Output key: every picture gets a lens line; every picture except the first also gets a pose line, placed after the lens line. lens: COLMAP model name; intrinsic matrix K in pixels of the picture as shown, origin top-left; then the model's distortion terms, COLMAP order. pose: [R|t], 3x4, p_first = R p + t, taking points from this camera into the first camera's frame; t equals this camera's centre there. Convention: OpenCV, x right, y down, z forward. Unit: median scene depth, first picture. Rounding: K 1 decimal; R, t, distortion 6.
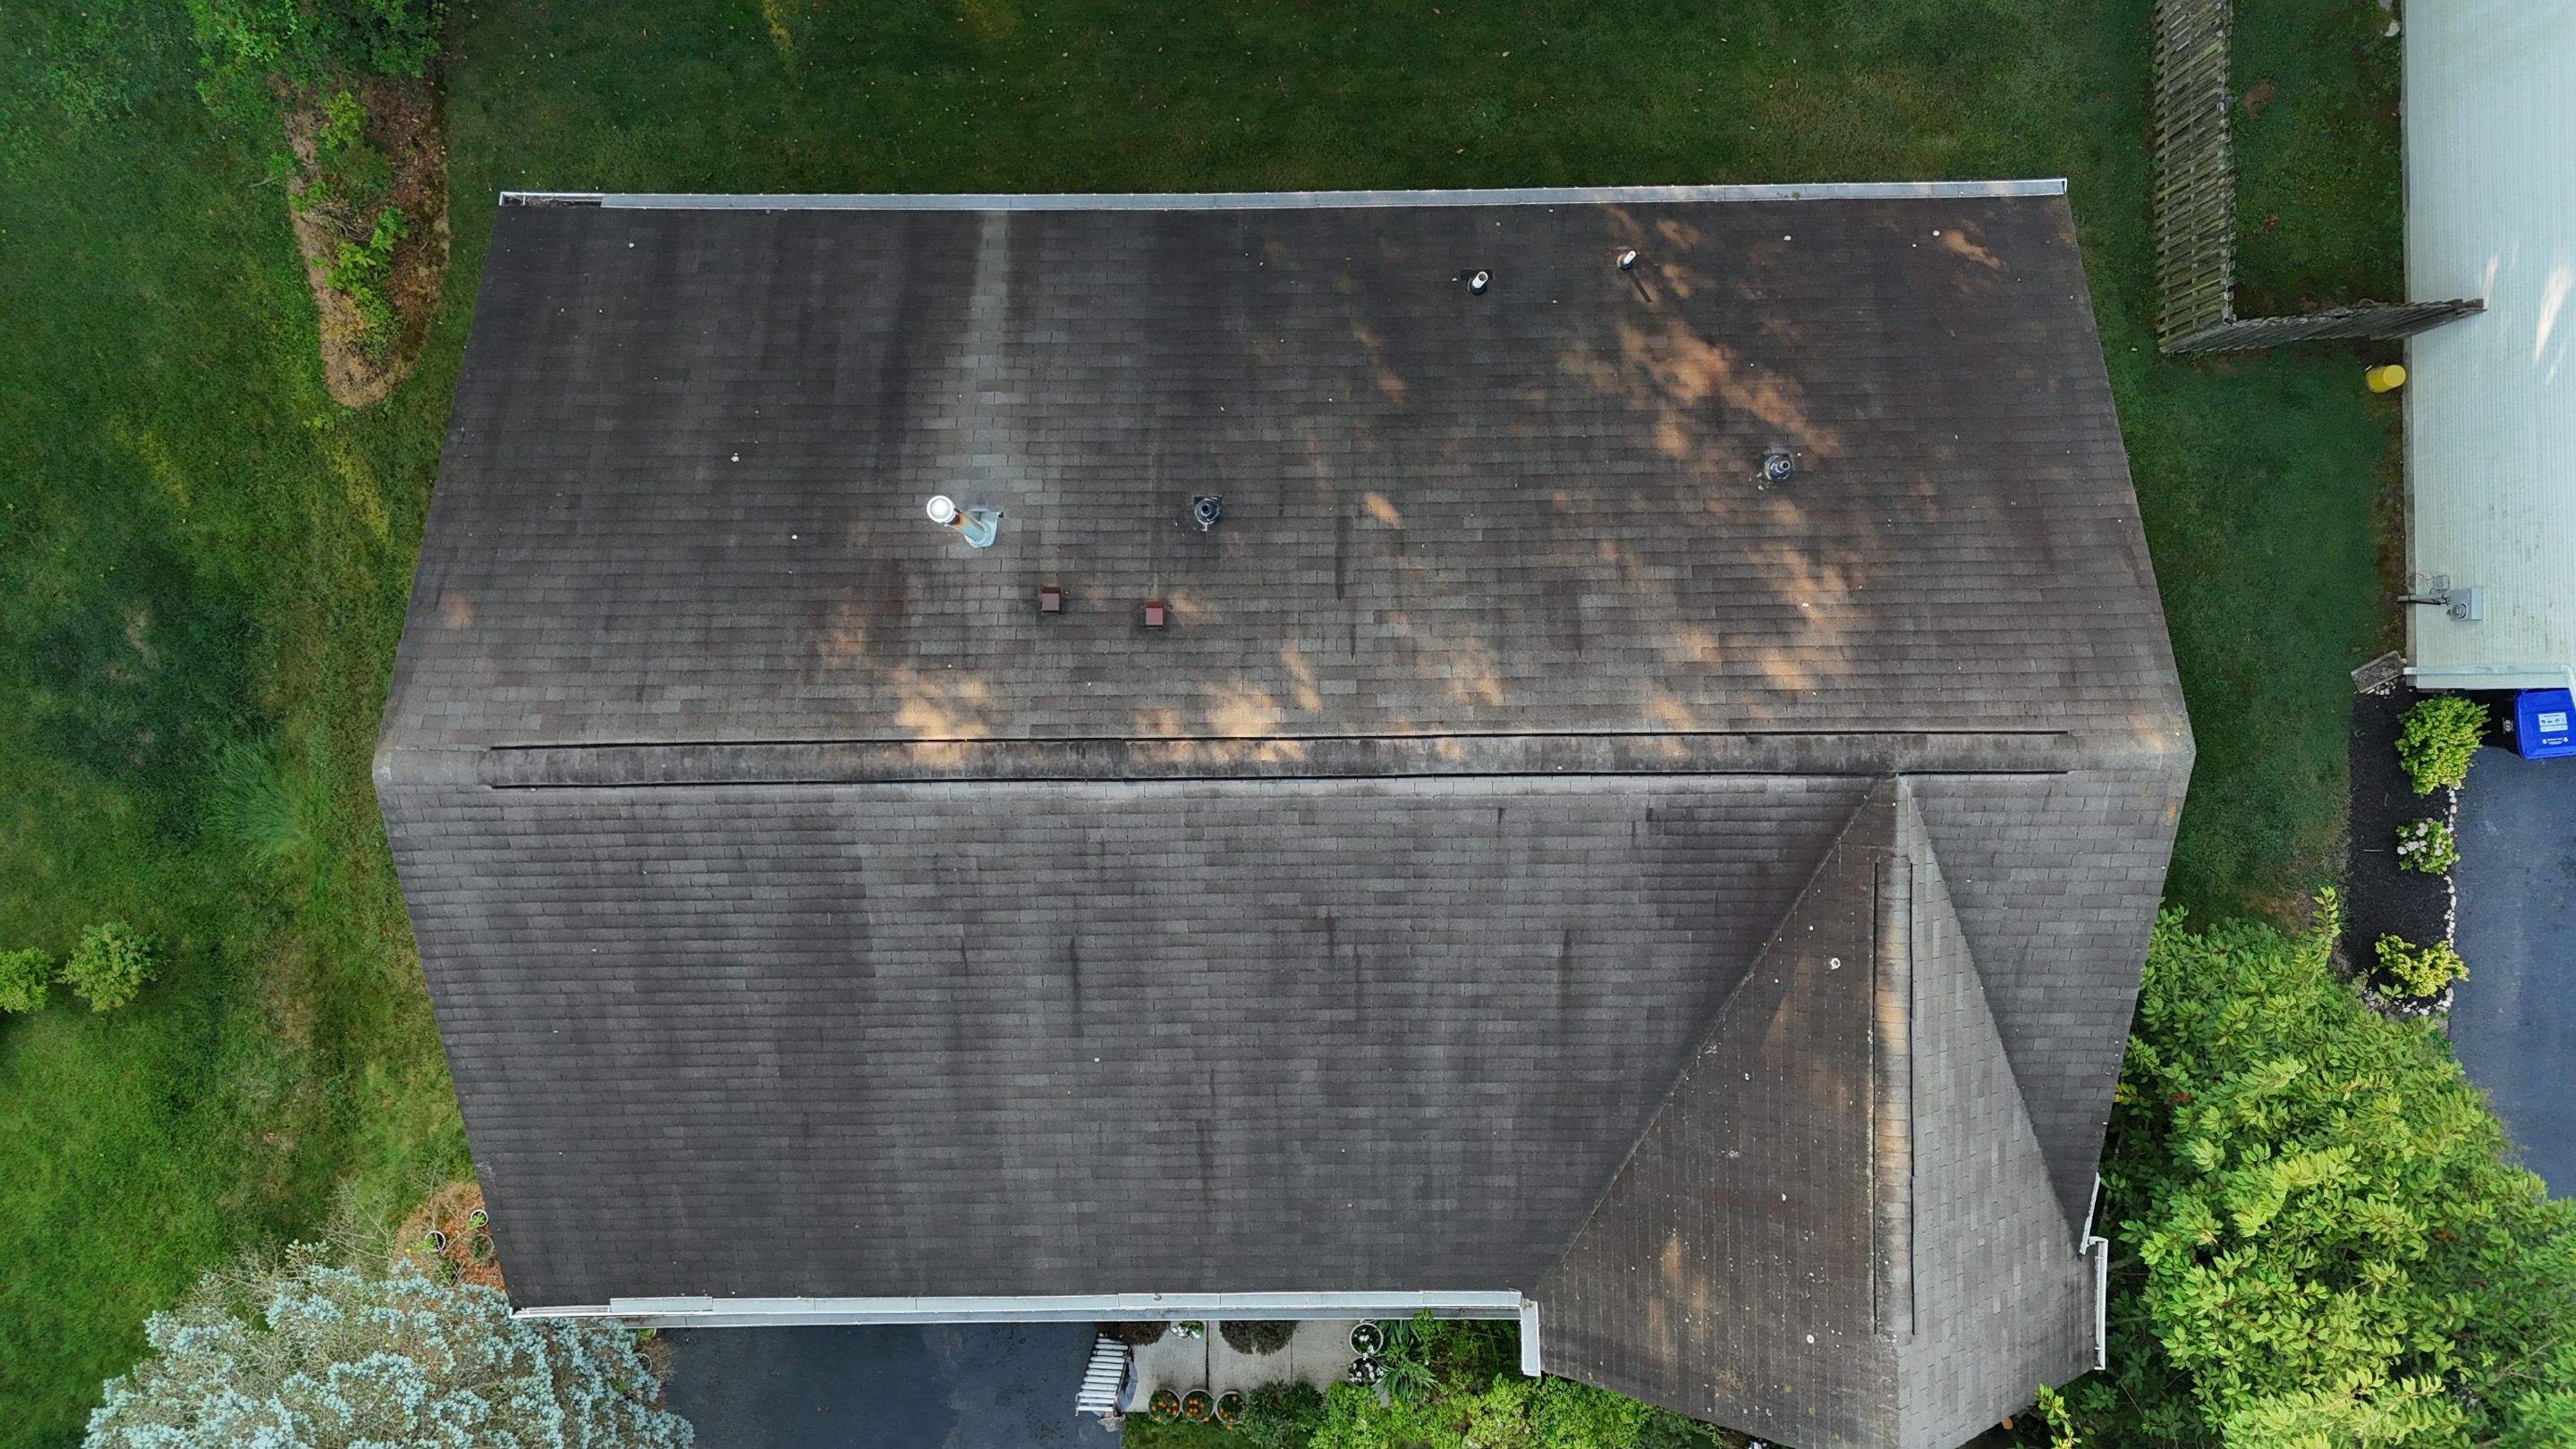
lens RADIAL K [[1878.3, 0, 1304.5], [0, 1878.3, 732.1], [0, 0, 1]] dist [0.057570, -0.054353]
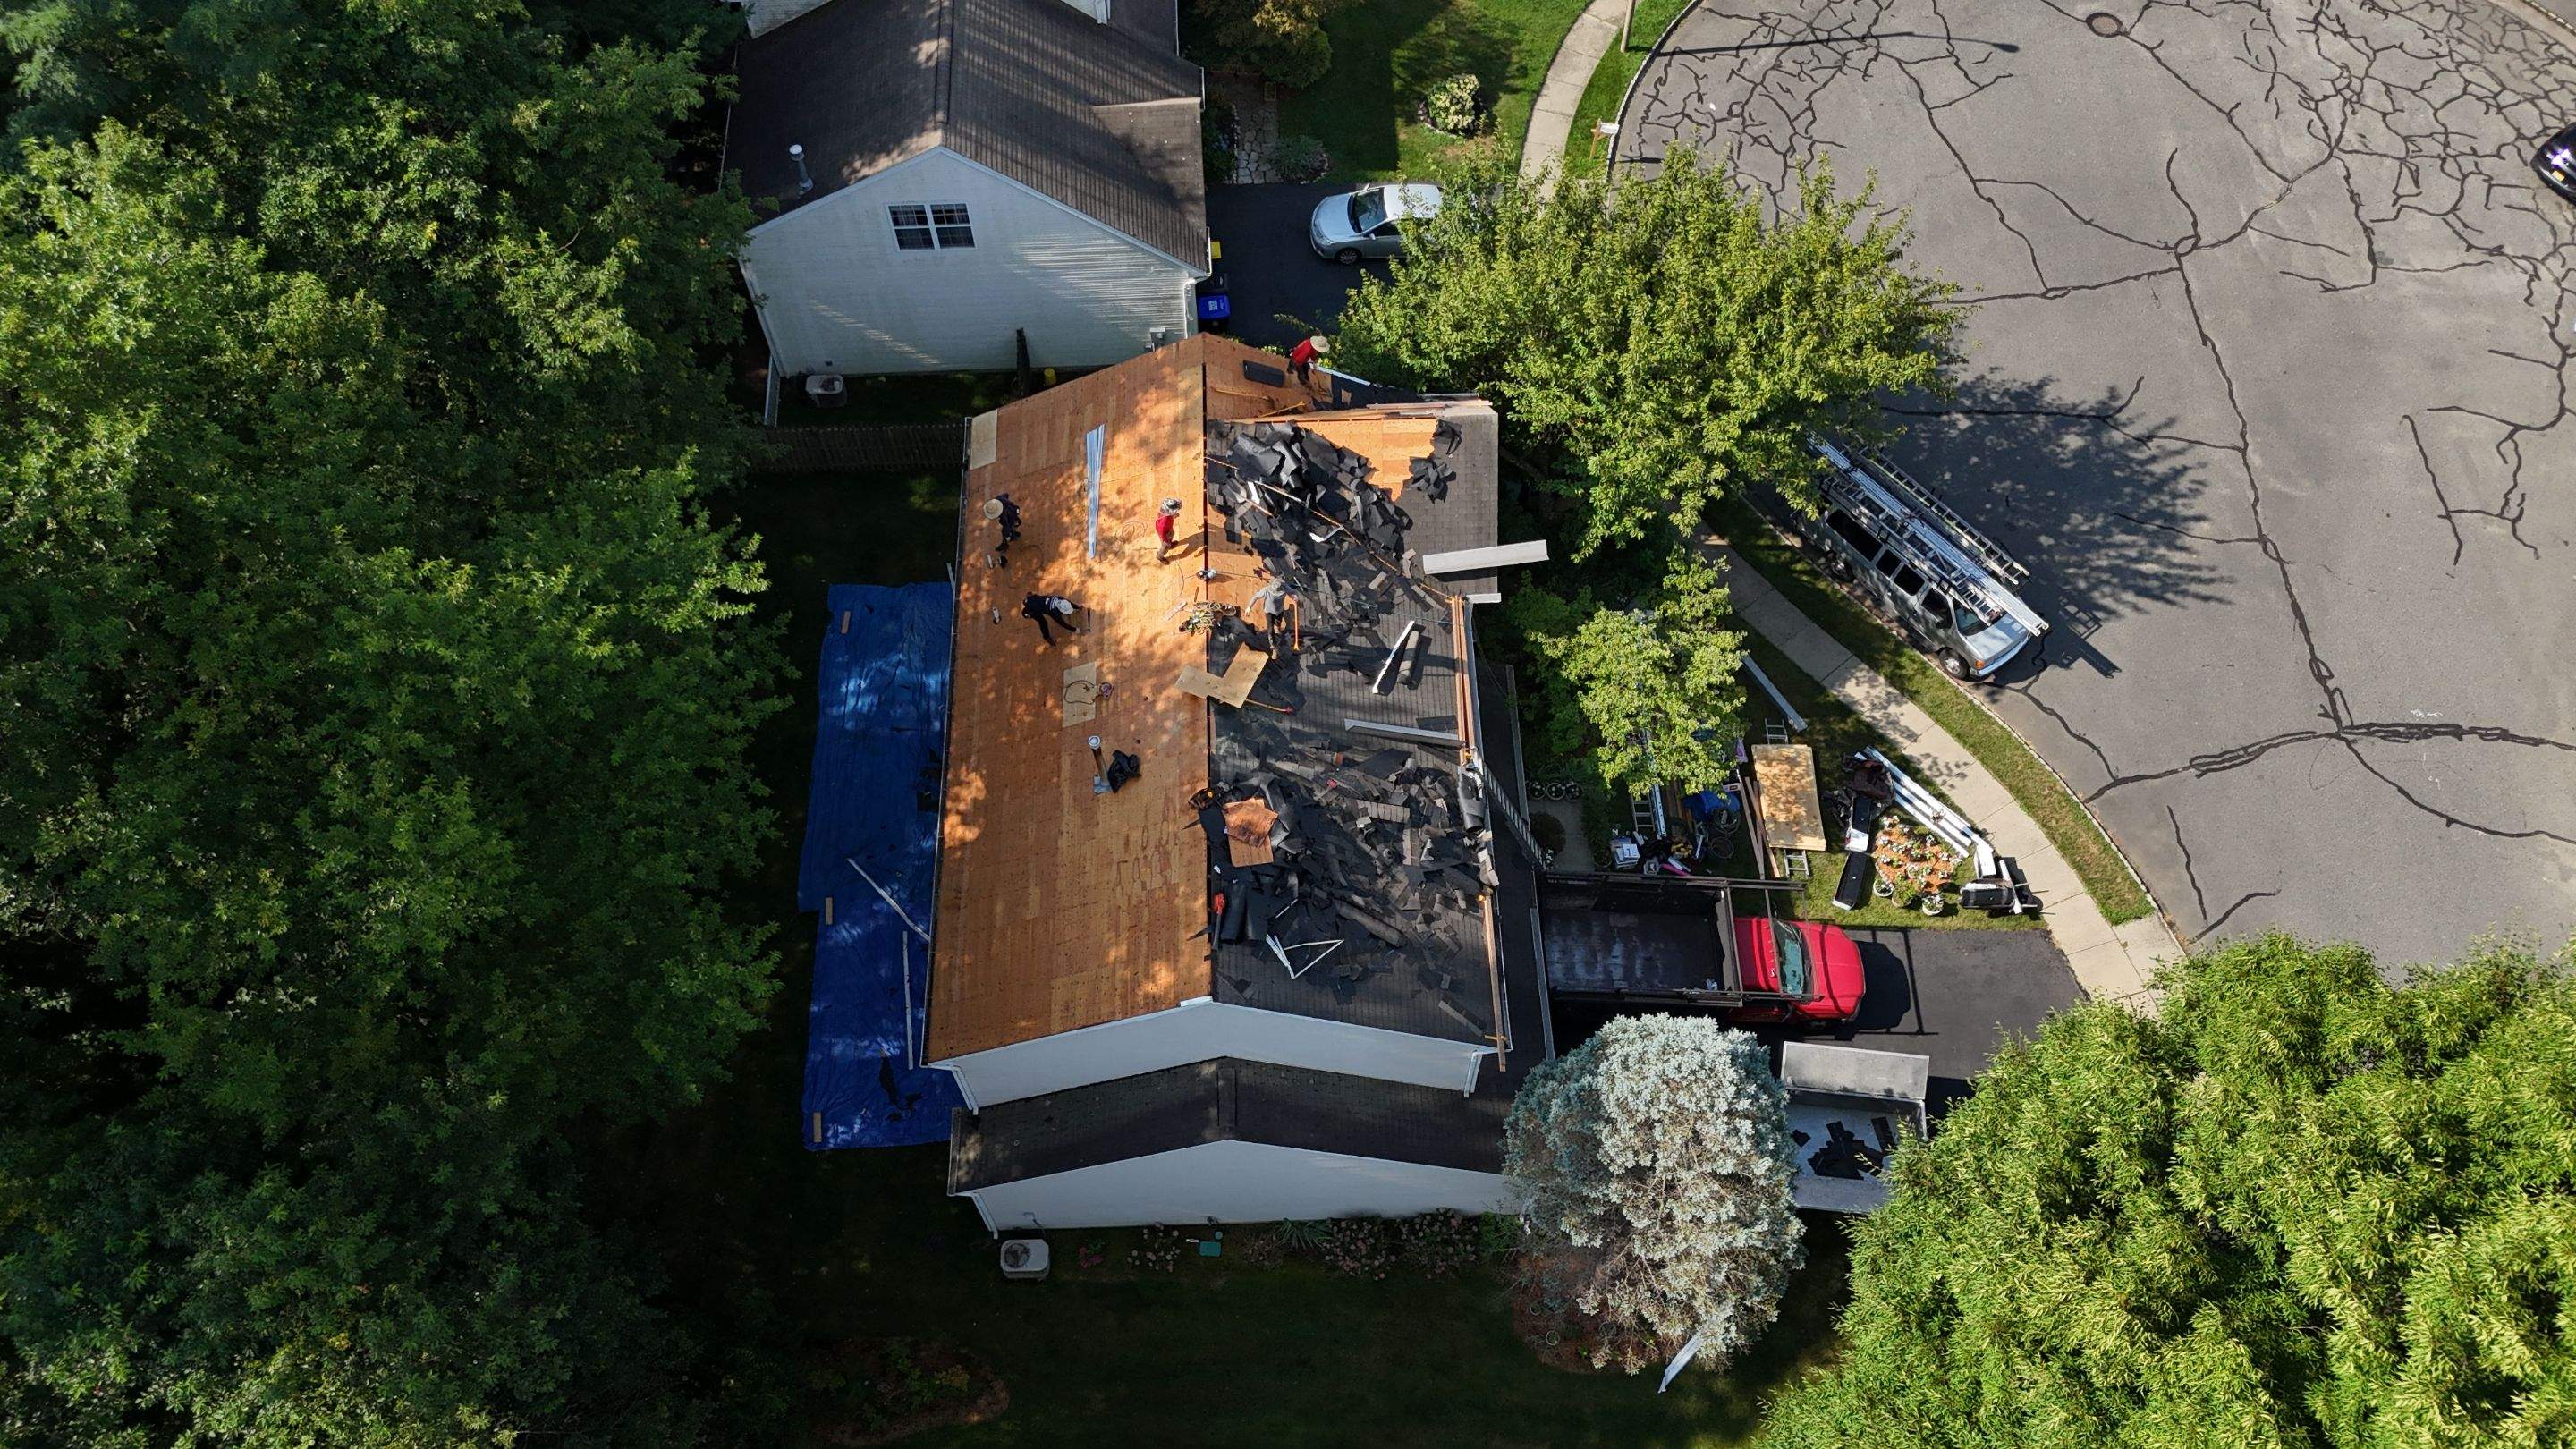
lens RADIAL K [[1881.5, 0, 1302.3], [0, 1881.5, 726.5], [0, 0, 1]] dist [0.059964, -0.060493]
pose [[-0.022663, -0.865315, 0.500715, -0.806321], [0.999665, -0.025896, 0.000493, 0.079535], [0.012539, 0.500559, 0.865612, -0.593088]]
